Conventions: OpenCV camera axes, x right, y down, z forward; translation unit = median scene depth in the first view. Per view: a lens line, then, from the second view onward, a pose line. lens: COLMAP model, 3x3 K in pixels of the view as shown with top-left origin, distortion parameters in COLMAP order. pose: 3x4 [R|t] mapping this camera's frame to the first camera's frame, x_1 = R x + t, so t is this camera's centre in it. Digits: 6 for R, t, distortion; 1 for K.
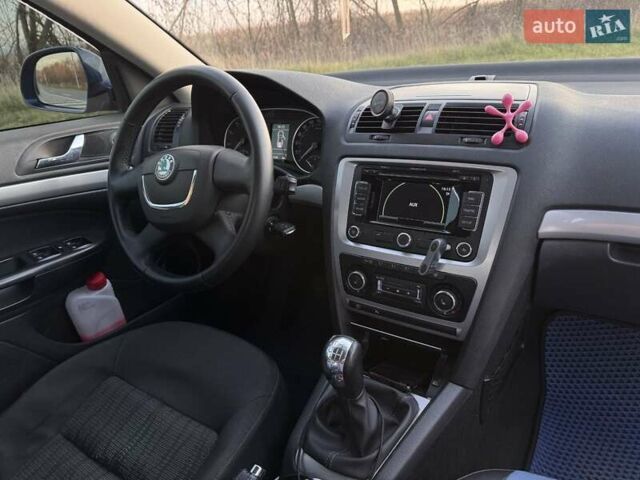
lens RADIAL K [[449.3, 0, 328.5], [0, 449.3, 253.5], [0, 0, 1]] dist [0.055648, -0.067285]
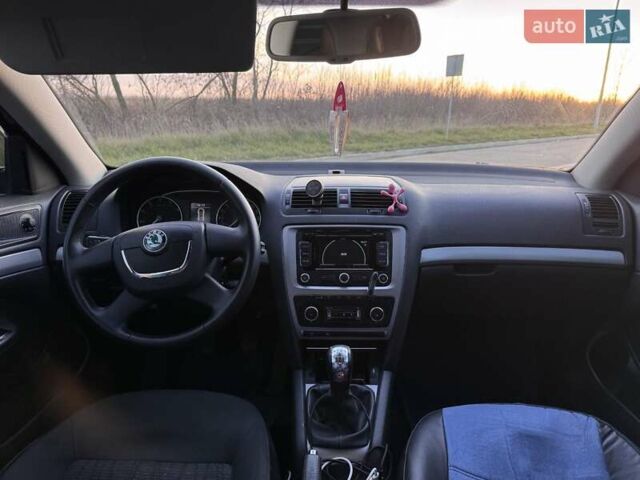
lens RADIAL K [[449.3, 0, 336.8], [0, 449.3, 246.3], [0, 0, 1]] dist [0.055648, -0.067285]
pose [[0.830056, -0.066854, 0.553659, -0.624772], [0.167321, 0.976905, -0.132890, 0.056776], [-0.531988, 0.202944, 0.822072, -0.198272]]
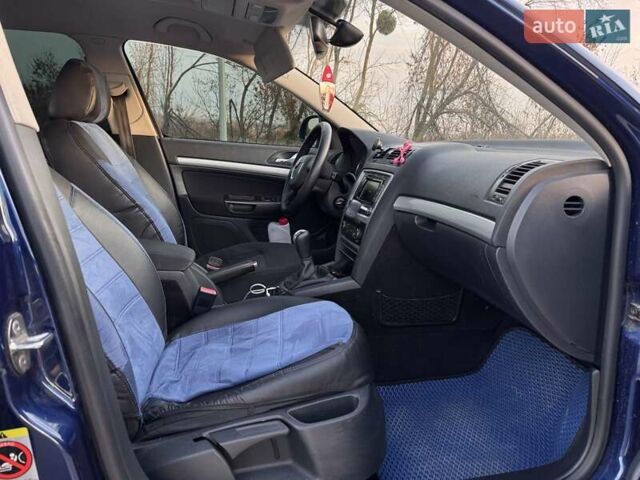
lens RADIAL K [[449.3, 0, 324.4], [0, 449.3, 240.9], [0, 0, 1]] dist [0.055648, -0.067285]
pose [[0.724081, 0.243651, -0.645244, 1.350988], [-0.370696, 0.926394, -0.066172, 0.297147], [0.581628, 0.287103, 0.761105, -0.567332]]
